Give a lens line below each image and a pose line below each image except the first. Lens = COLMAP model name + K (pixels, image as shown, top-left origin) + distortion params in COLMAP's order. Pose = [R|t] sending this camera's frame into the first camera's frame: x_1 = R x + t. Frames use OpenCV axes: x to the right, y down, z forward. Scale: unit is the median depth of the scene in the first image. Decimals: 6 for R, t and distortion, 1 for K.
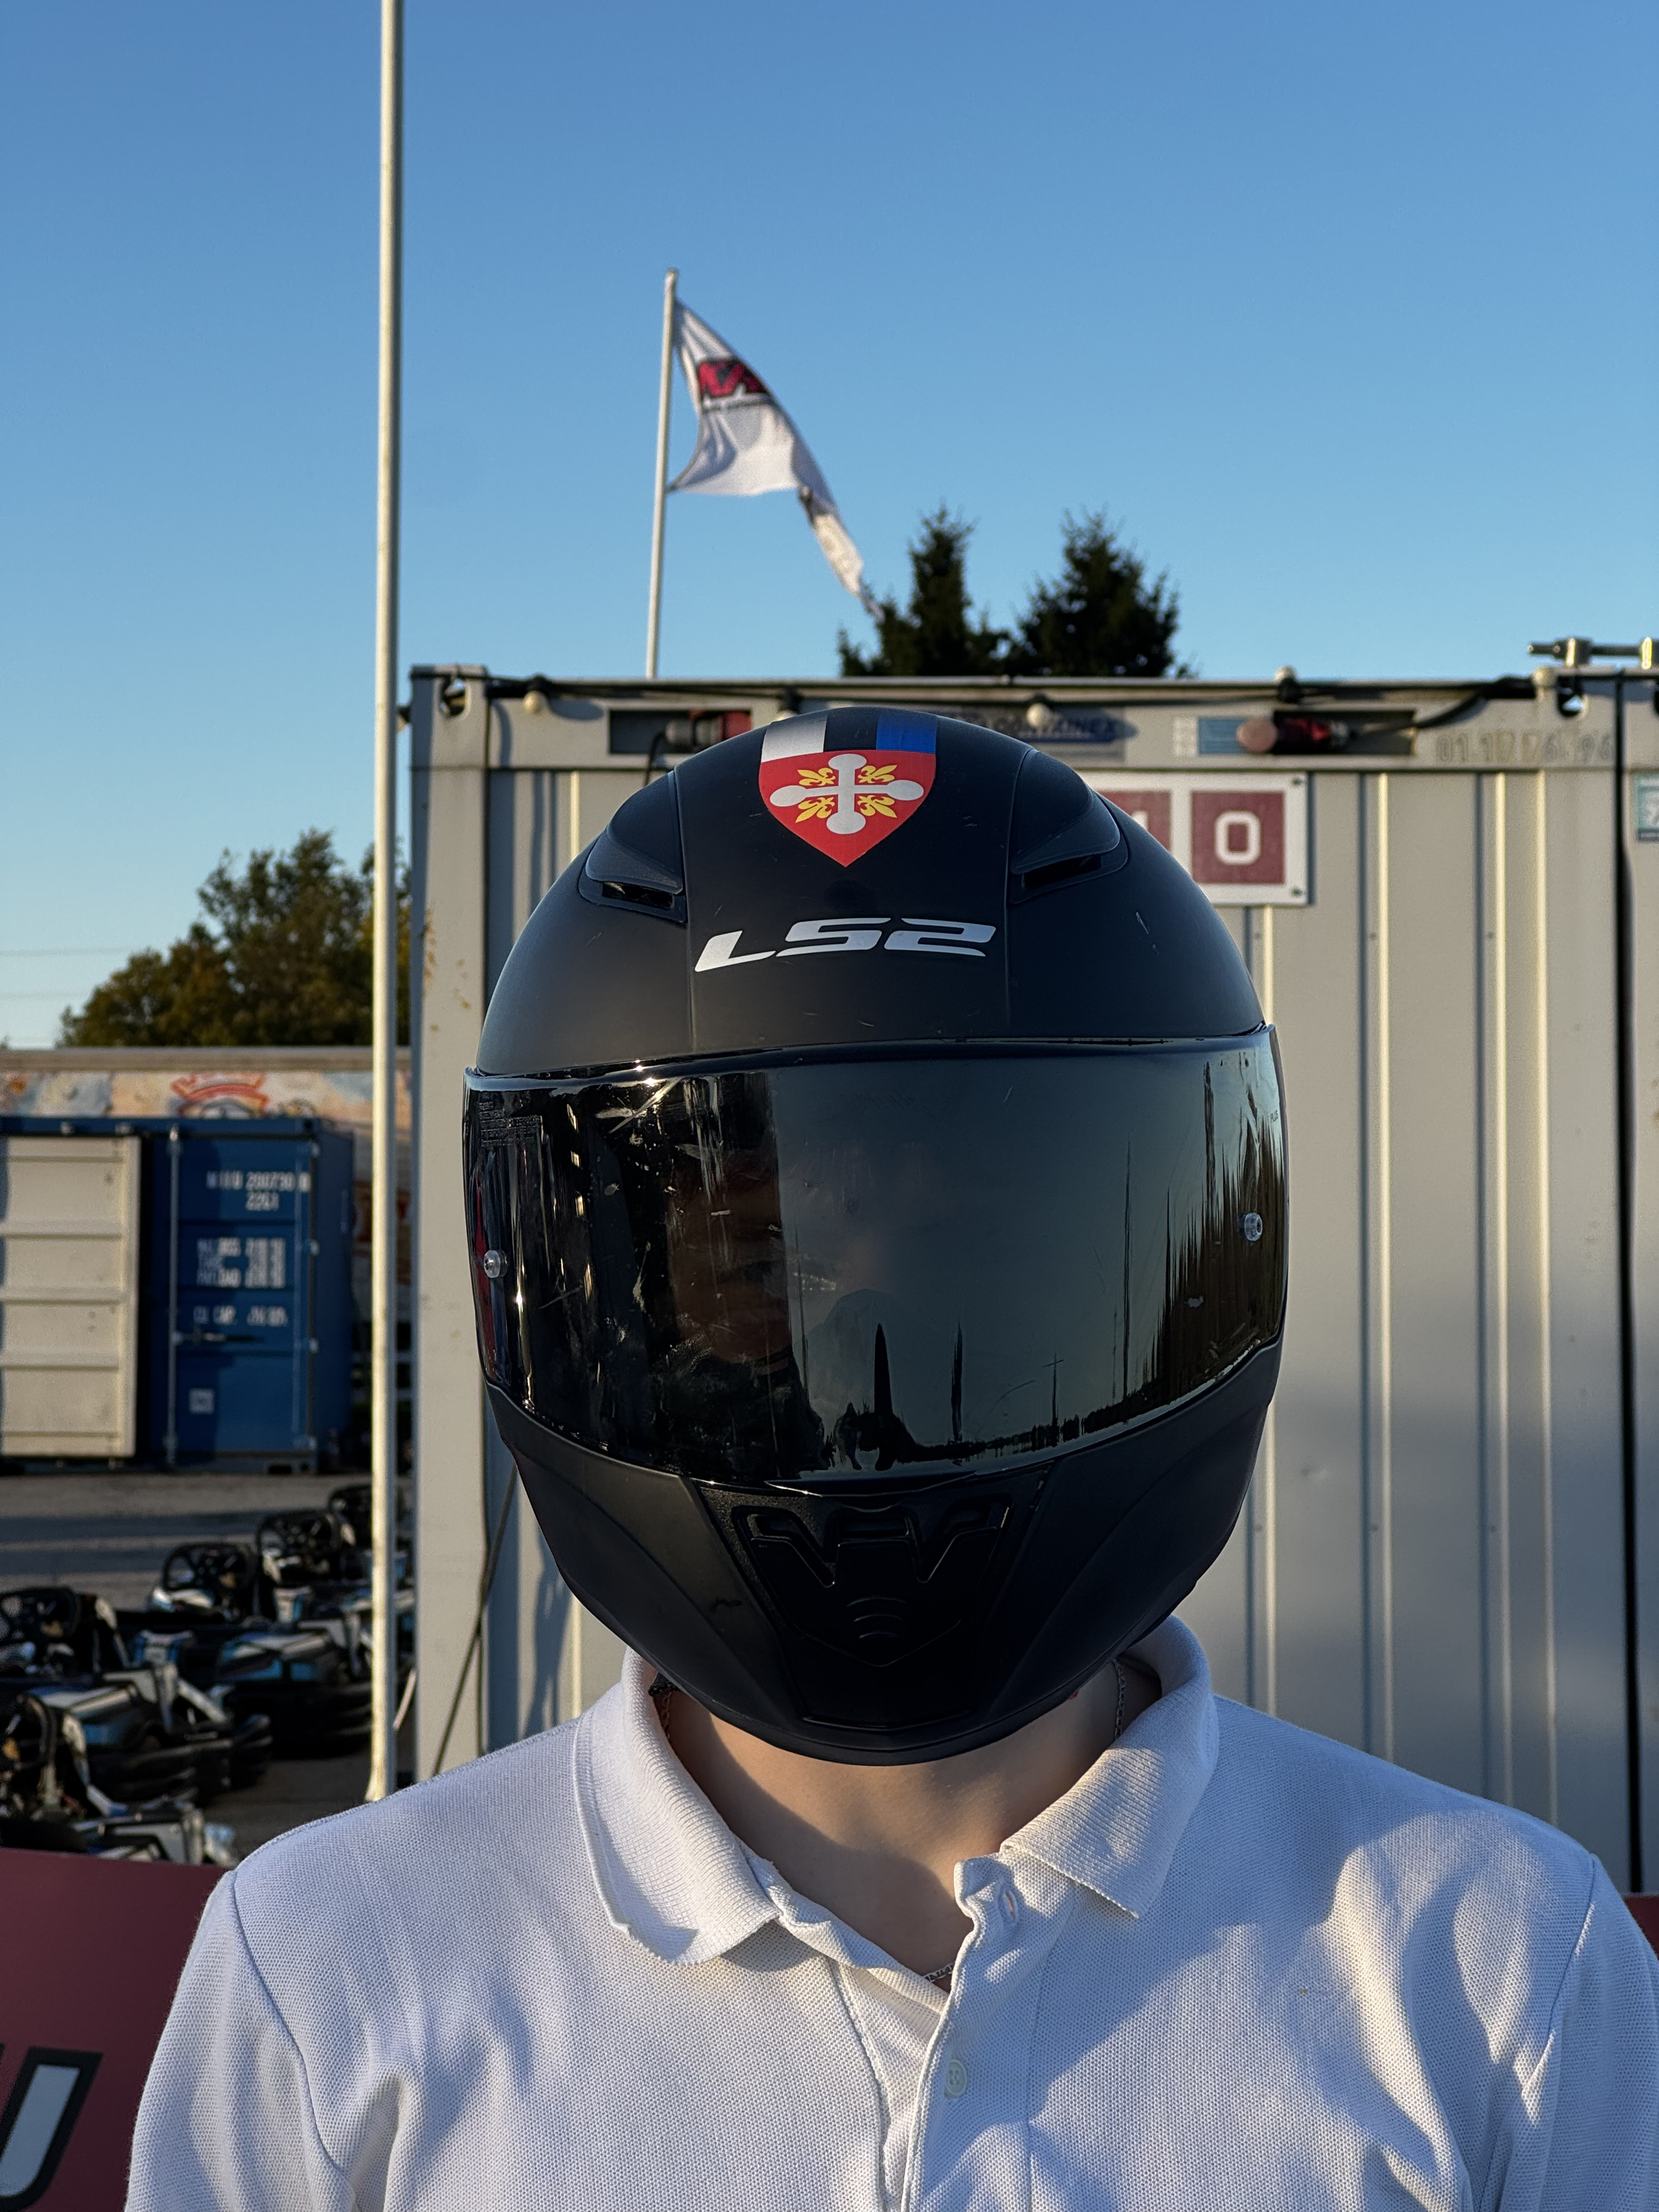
lens RADIAL K [[4995.3, 0, 786.6], [0, 4995.3, 1155.2], [0, 0, 1]] dist [-0.114547, 5.185832]
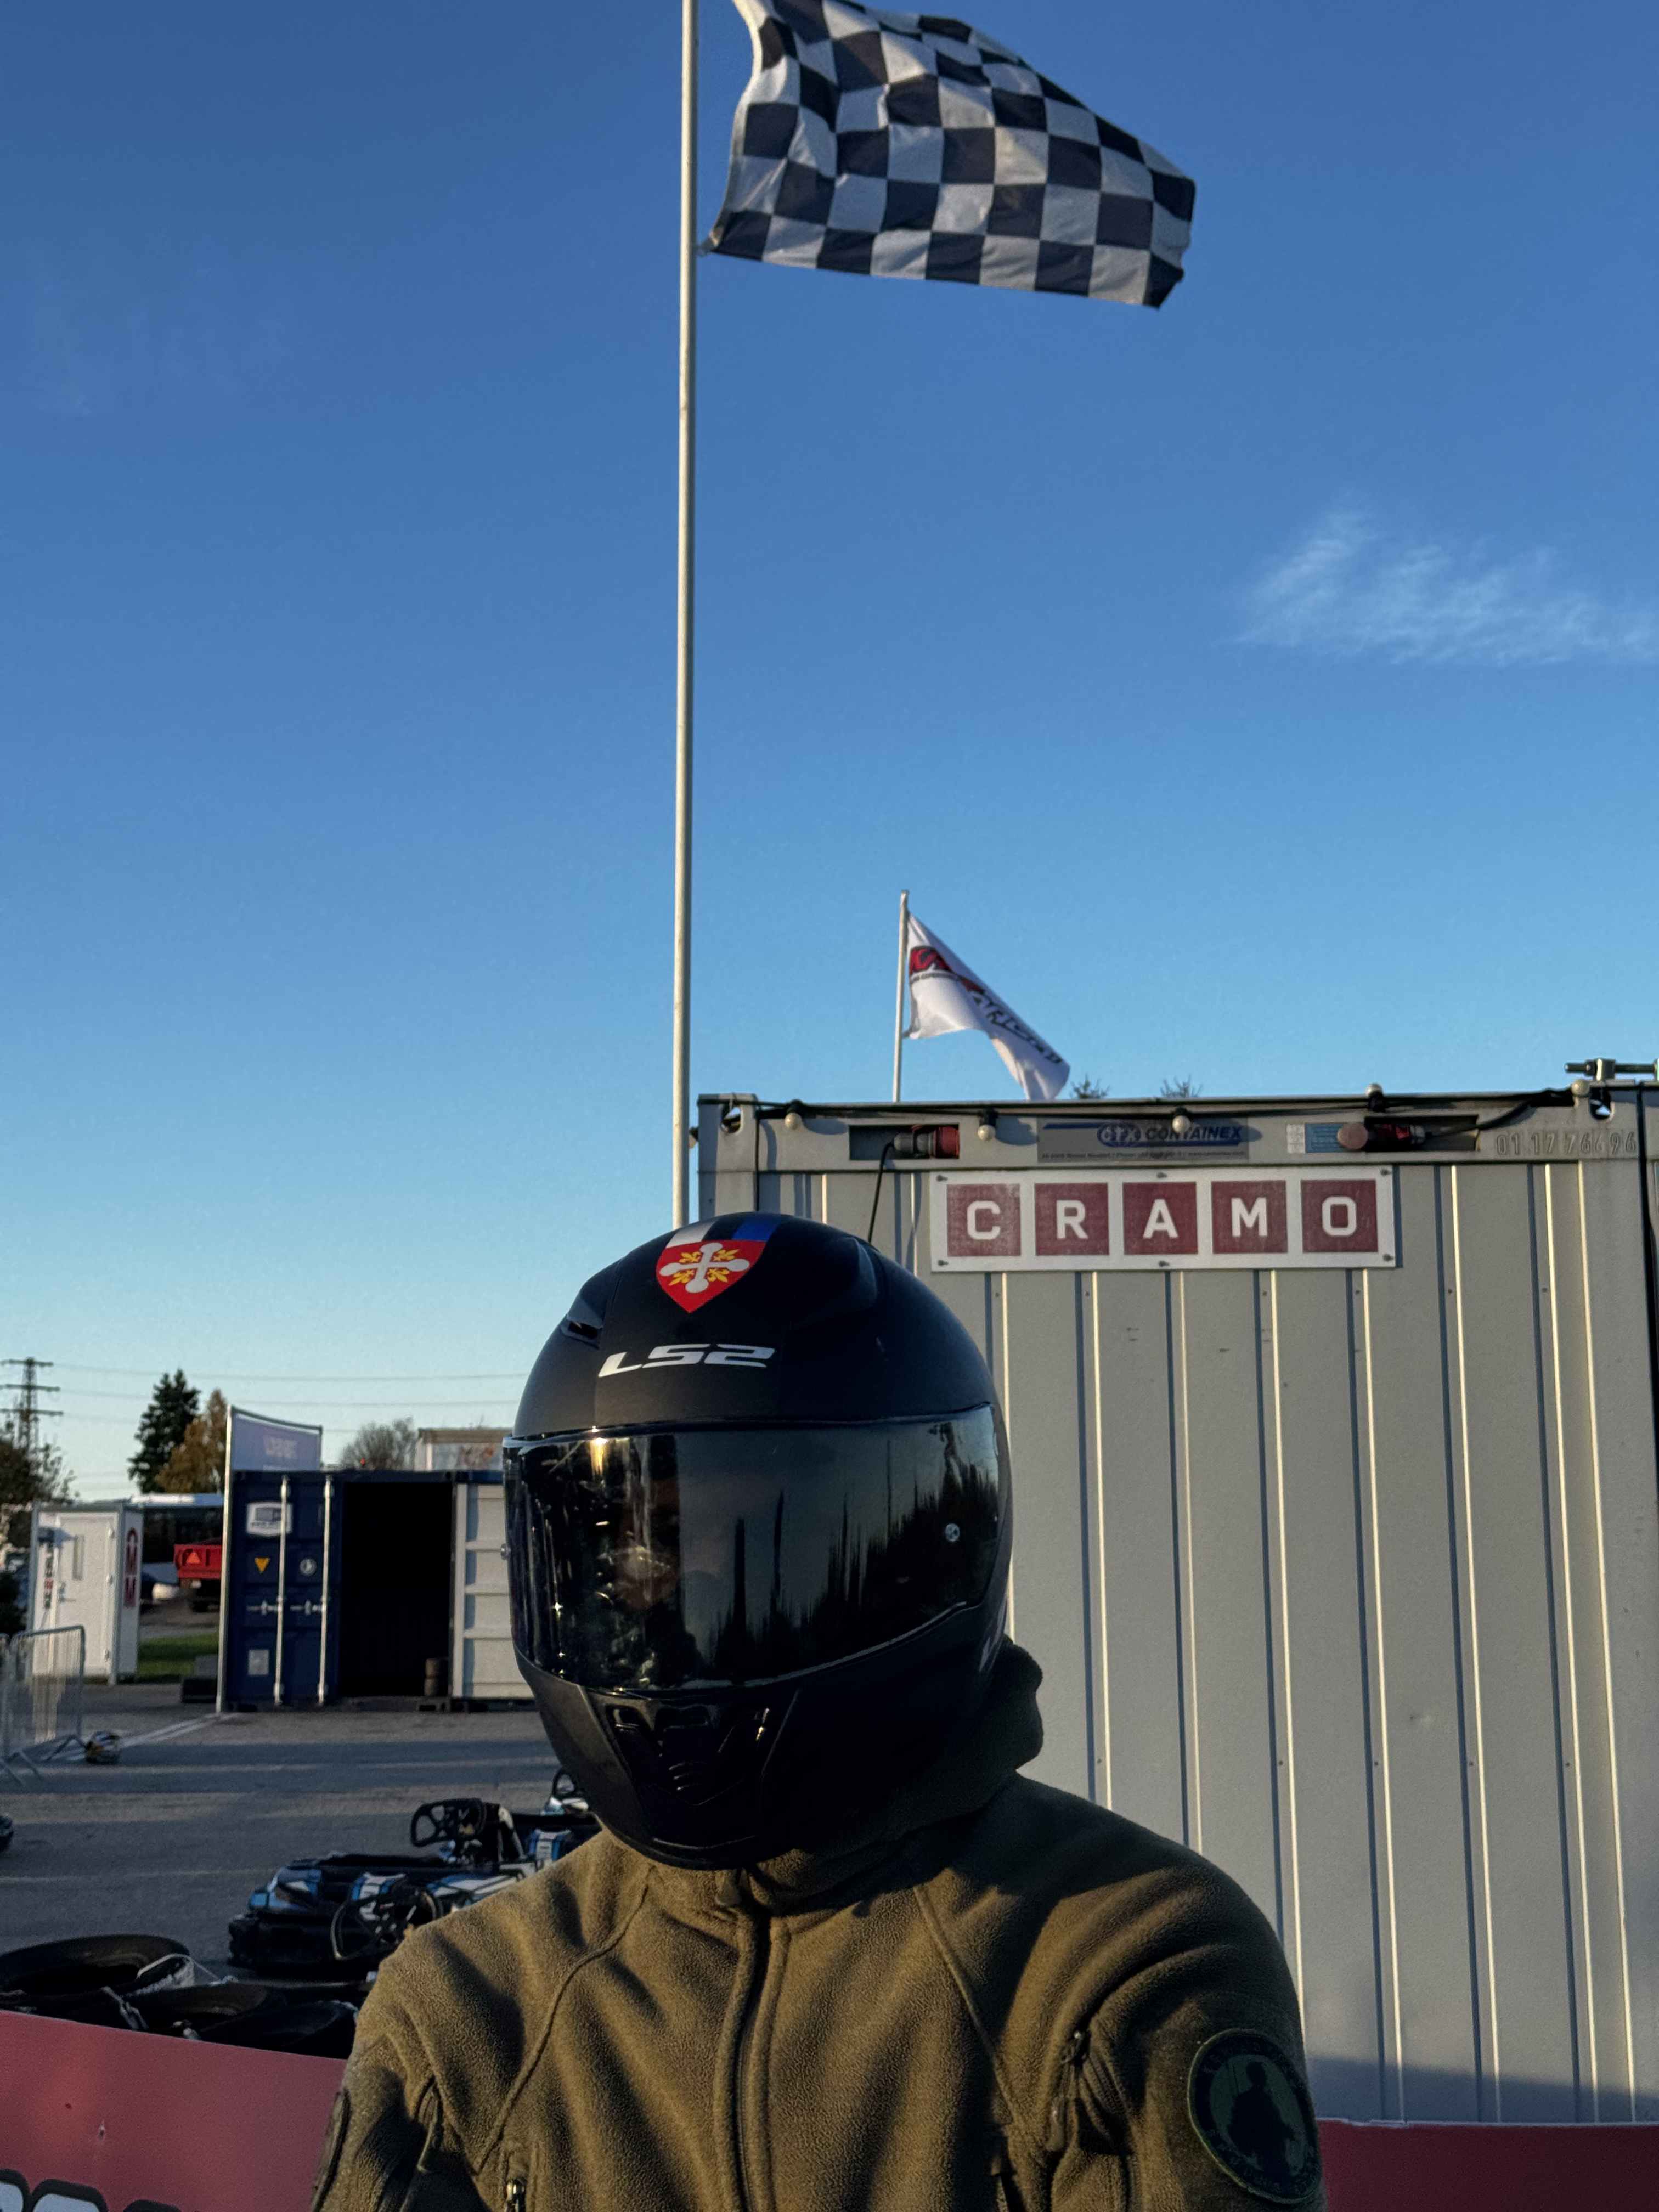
lens RADIAL K [[3120.8, 0, 766.3], [0, 3120.8, 1170.7], [0, 0, 1]] dist [0.150532, -0.043253]
pose [[0.997434, -0.015716, -0.069841, -0.000361], [0.008280, 0.994384, -0.105503, 0.008788], [0.071107, 0.104655, 0.991963, 0.186083]]
